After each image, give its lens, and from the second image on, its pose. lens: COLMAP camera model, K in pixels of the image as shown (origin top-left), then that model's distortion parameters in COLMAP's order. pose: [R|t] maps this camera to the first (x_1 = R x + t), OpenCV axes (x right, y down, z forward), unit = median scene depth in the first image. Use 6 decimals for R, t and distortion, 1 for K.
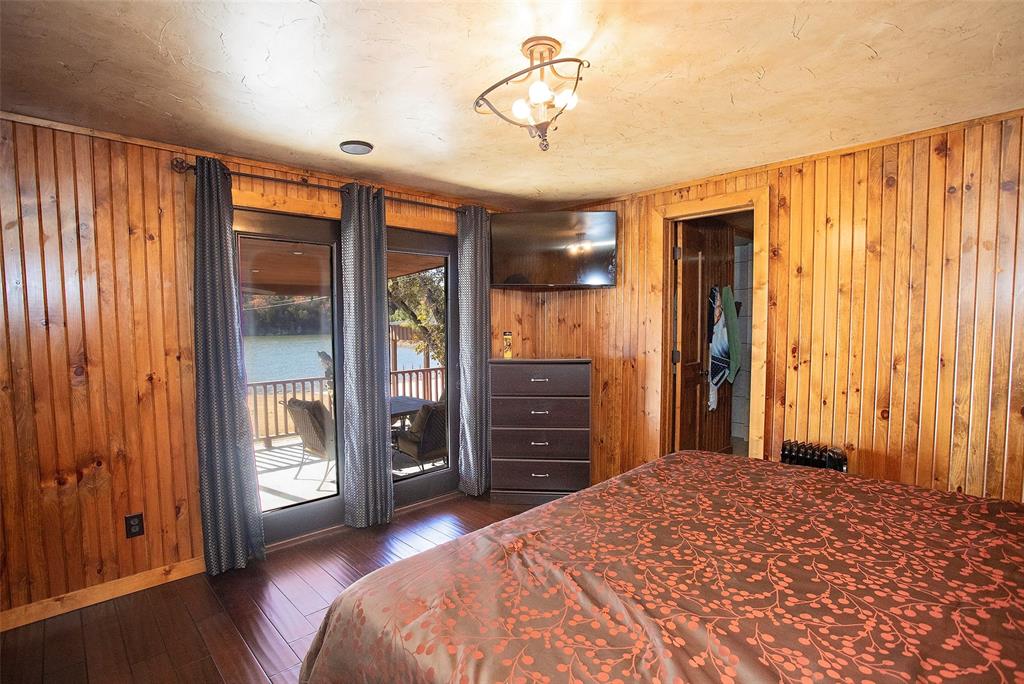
lens RADIAL K [[486.9, 0, 512.0], [0, 486.9, 342.0], [0, 0, 1]] dist [-0.051669, 0.000333]
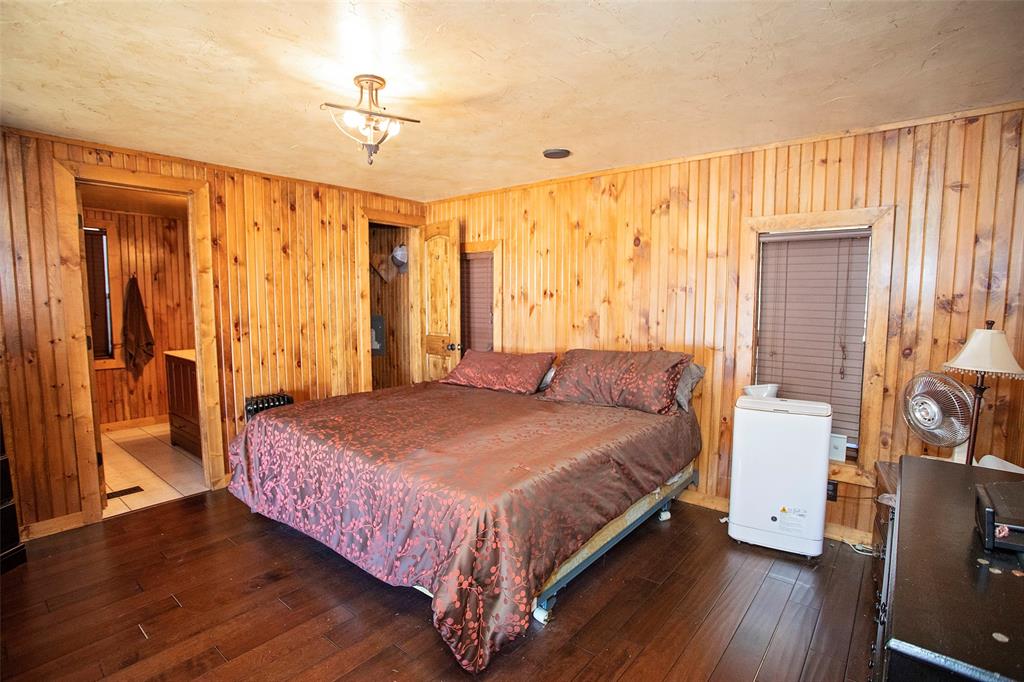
lens RADIAL K [[486.9, 0, 512.0], [0, 486.9, 341.0], [0, 0, 1]] dist [-0.051669, 0.000333]
pose [[-0.121537, -0.074669, 0.989774, -0.721919], [0.040857, 0.995945, 0.080152, -0.011480], [-0.991746, 0.050181, -0.117993, 0.452218]]
